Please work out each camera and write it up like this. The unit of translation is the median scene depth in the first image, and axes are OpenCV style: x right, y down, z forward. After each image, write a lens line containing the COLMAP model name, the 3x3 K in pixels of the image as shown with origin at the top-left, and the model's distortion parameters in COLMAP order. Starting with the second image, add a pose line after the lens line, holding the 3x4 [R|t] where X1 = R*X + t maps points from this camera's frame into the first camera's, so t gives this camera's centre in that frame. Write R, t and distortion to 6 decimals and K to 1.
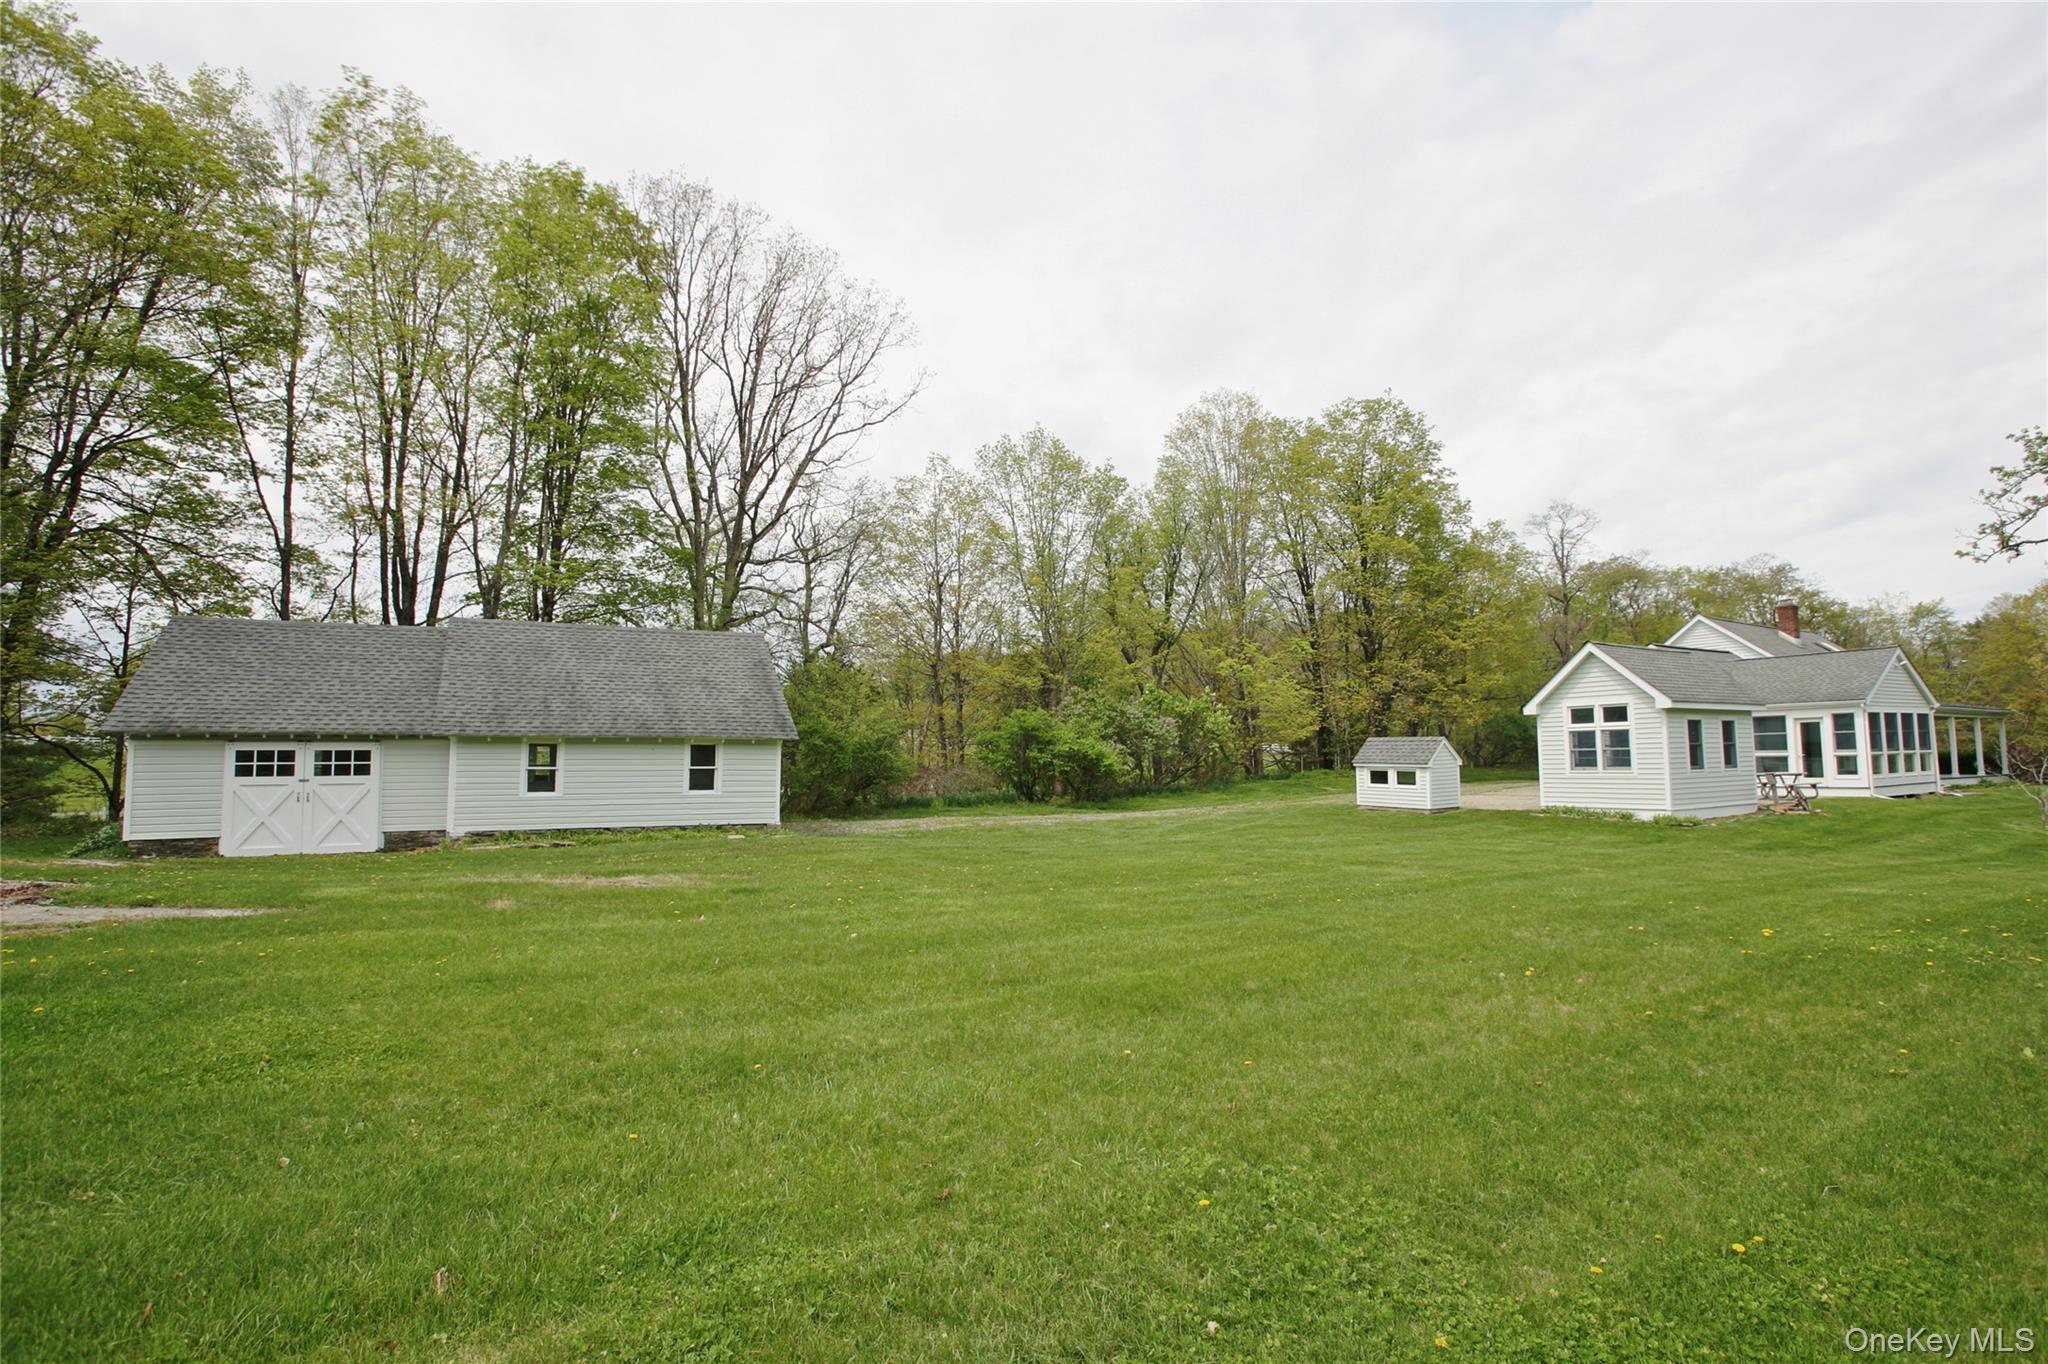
lens RADIAL K [[961.5, 0, 943.8], [0, 961.5, 689.0], [0, 0, 1]] dist [-0.012487, 0.016653]
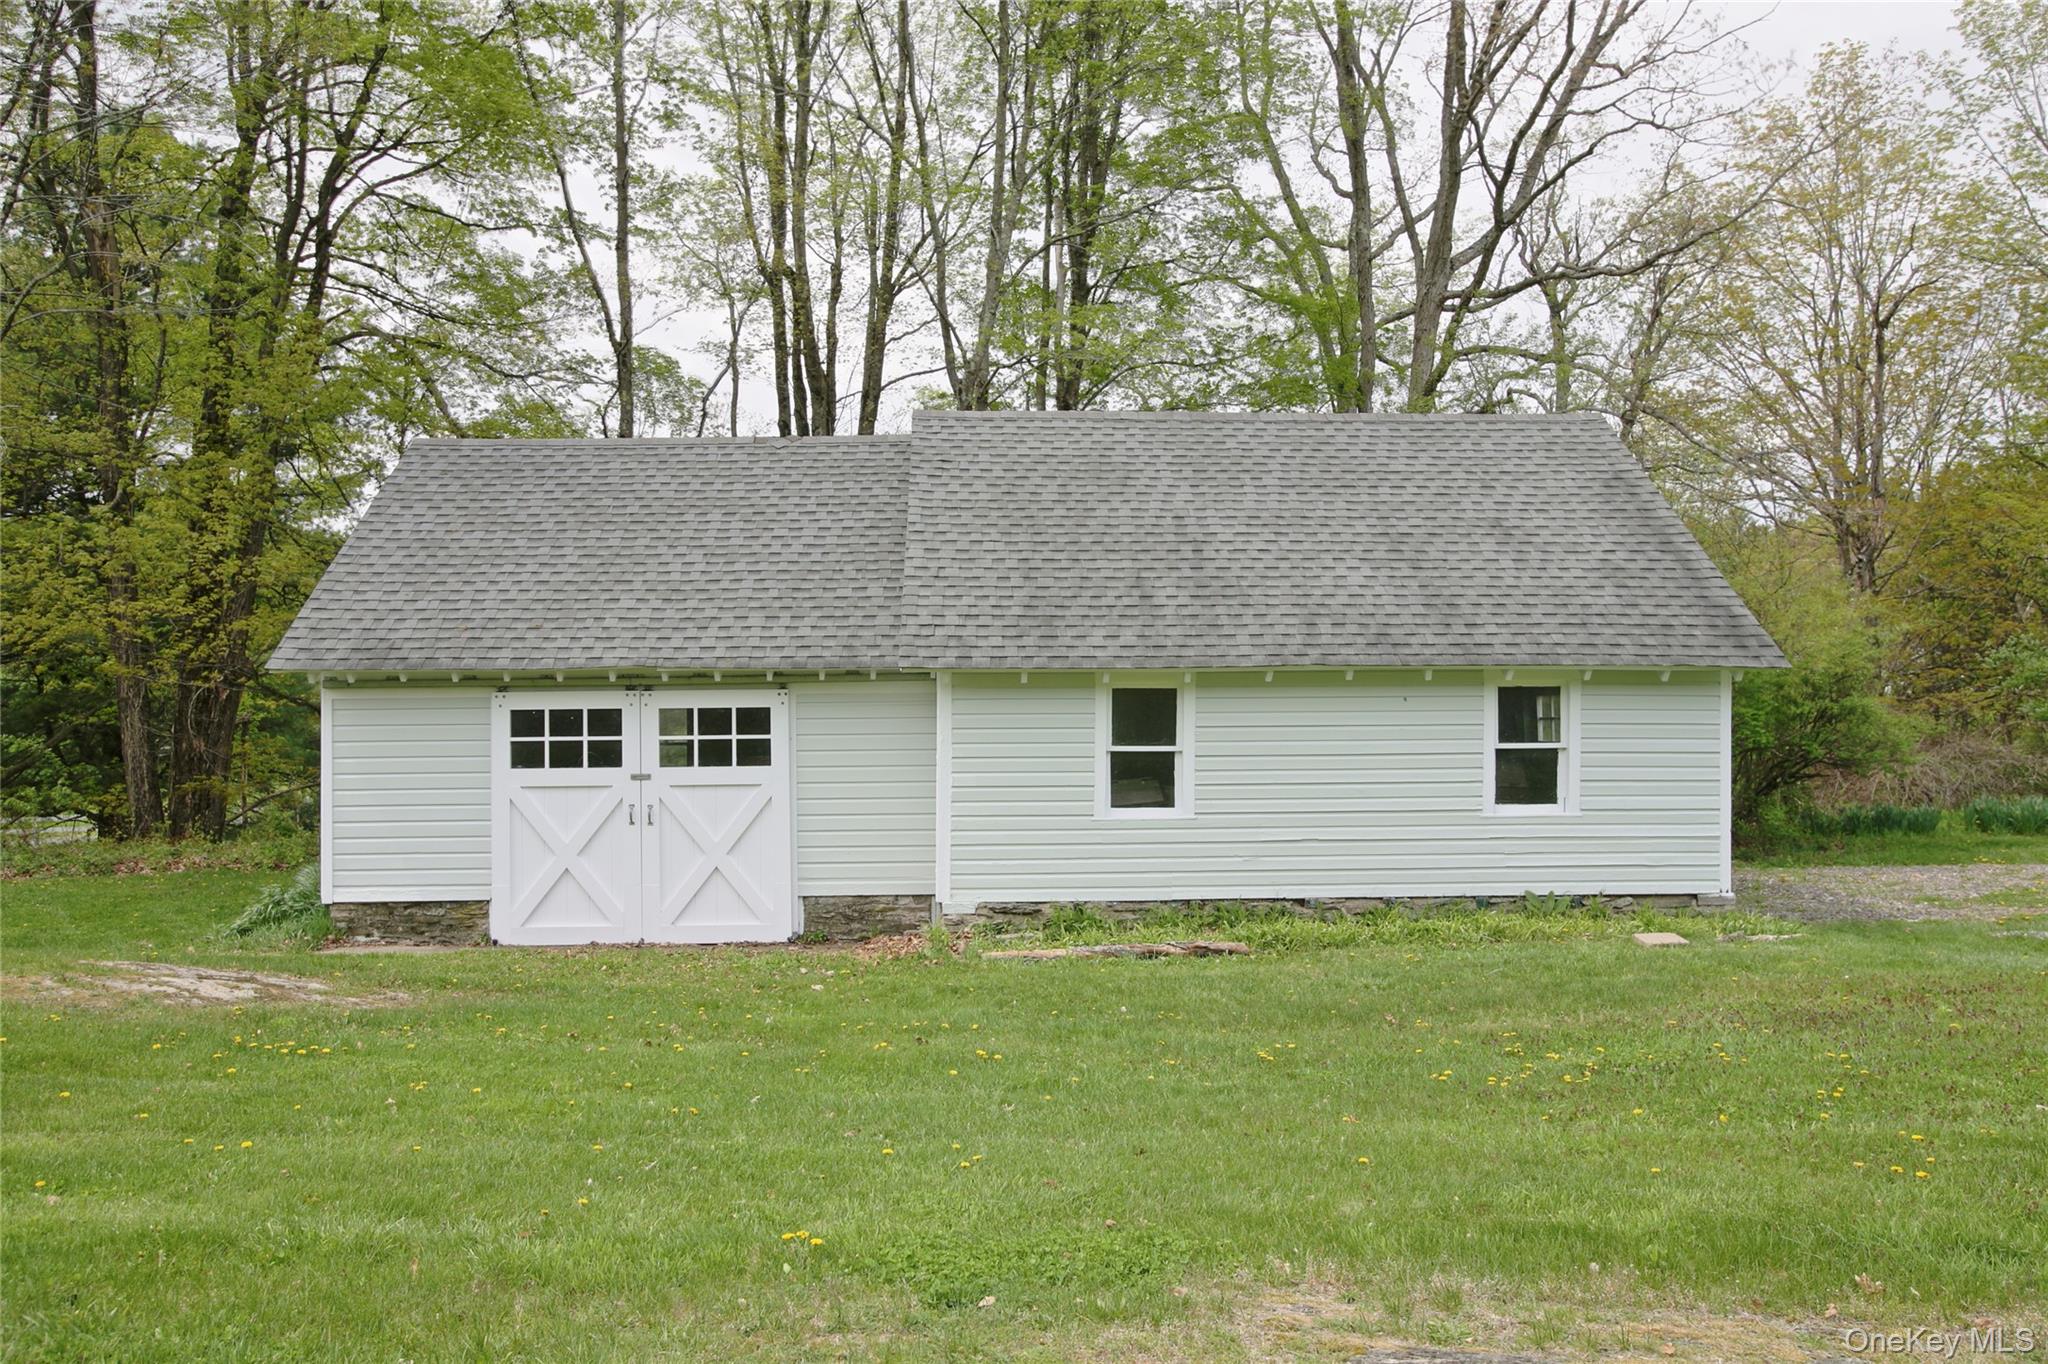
lens RADIAL K [[1548.1, 0, 1024.0], [0, 1548.1, 682.0], [0, 0, 1]] dist [-0.003965, -0.000676]
pose [[0.929638, -0.013969, -0.368209, -0.228843], [0.032206, 0.998537, 0.043430, 0.025151], [0.367064, -0.052233, 0.928728, 0.386340]]
